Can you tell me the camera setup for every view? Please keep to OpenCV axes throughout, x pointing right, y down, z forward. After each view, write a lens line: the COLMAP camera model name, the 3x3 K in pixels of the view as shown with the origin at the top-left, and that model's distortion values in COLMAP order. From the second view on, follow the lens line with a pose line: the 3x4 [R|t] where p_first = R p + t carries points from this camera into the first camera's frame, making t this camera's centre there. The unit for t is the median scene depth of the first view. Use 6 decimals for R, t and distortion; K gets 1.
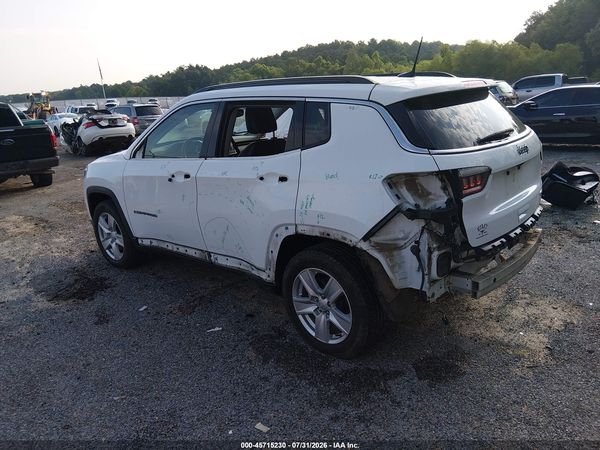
lens RADIAL K [[459.0, 0, 308.9], [0, 459.0, 226.0], [0, 0, 1]] dist [0.061910, -0.104604]
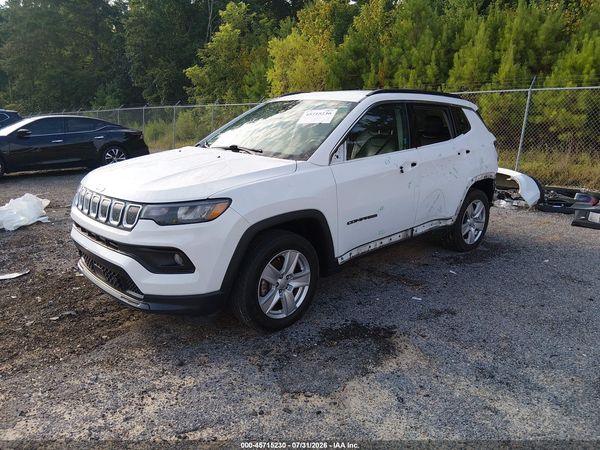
lens RADIAL K [[459.0, 0, 296.5], [0, 459.0, 230.8], [0, 0, 1]] dist [0.061910, -0.104604]
pose [[0.096350, -0.191037, 0.976843, -1.725868], [0.267432, 0.950290, 0.159467, -0.252305], [-0.958748, 0.245874, 0.142650, 1.369120]]
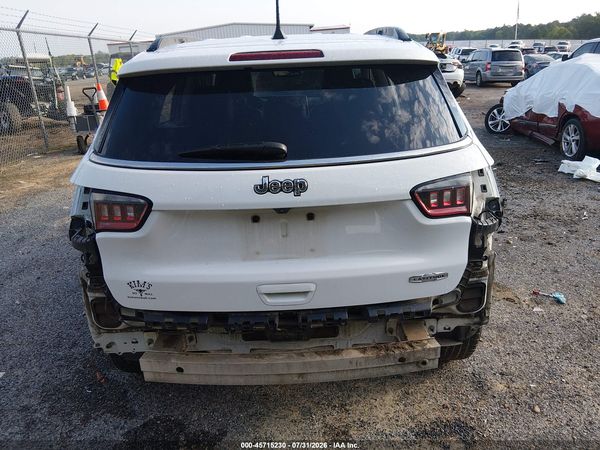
lens RADIAL K [[459.0, 0, 339.8], [0, 459.0, 227.4], [0, 0, 1]] dist [0.061910, -0.104604]
pose [[0.692615, 0.294308, -0.658534, 0.821884], [-0.214286, 0.955710, 0.201745, -0.224073], [0.688742, 0.001383, 0.725005, 0.608076]]
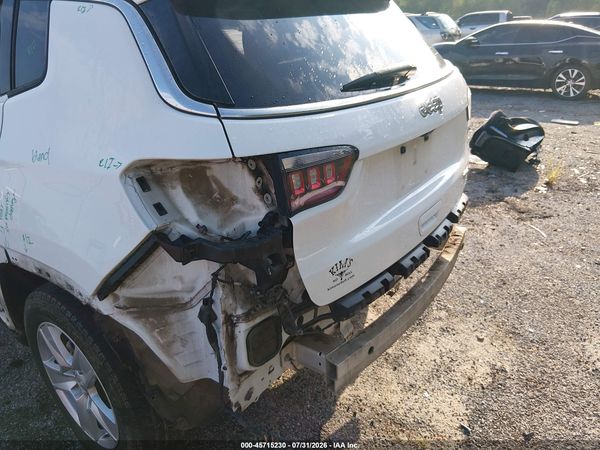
lens RADIAL K [[459.0, 0, 295.3], [0, 459.0, 222.2], [0, 0, 1]] dist [0.061910, -0.104604]
pose [[0.996143, -0.008611, 0.087322, 0.236478], [-0.001789, 0.992973, 0.118326, -0.086820], [-0.087727, -0.118026, 0.989128, 0.433164]]
